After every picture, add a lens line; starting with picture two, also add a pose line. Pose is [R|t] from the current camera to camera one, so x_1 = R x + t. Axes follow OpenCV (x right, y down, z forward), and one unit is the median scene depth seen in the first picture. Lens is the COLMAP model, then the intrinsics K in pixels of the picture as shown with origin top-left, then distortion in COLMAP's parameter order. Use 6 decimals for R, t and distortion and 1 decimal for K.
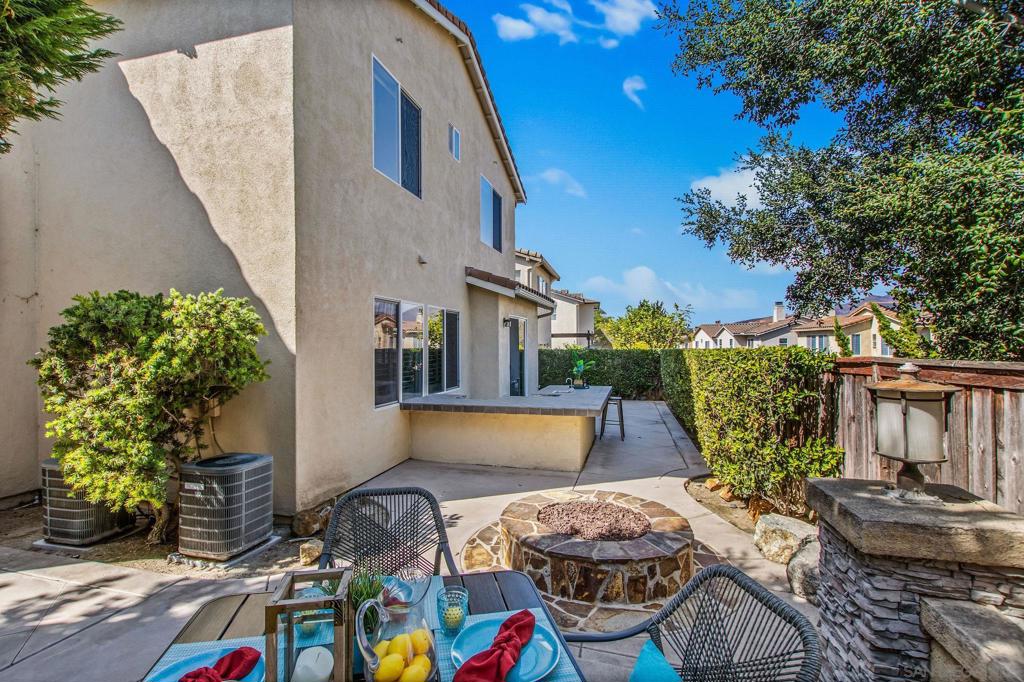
lens RADIAL K [[476.3, 0, 502.1], [0, 476.3, 342.6], [0, 0, 1]] dist [0.000463, -0.000071]
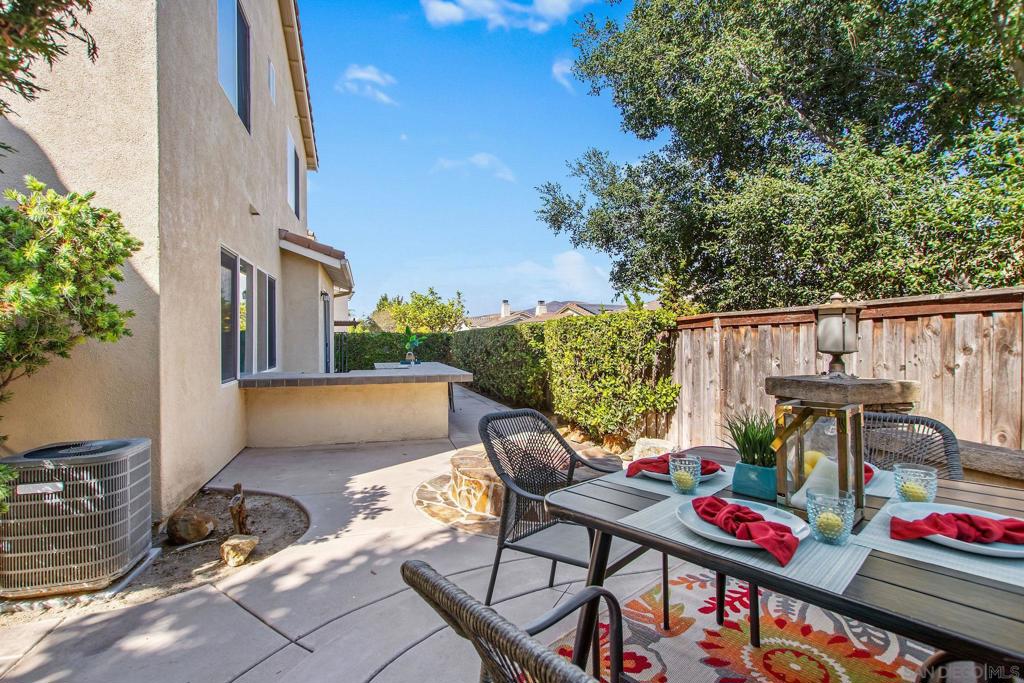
lens RADIAL K [[476.3, 0, 502.1], [0, 476.3, 343.1], [0, 0, 1]] dist [0.000463, -0.000071]
pose [[0.849814, -0.003436, 0.527072, -0.389171], [-0.001652, 0.999956, 0.009183, 0.082914], [-0.527081, -0.008674, 0.849771, 0.100077]]
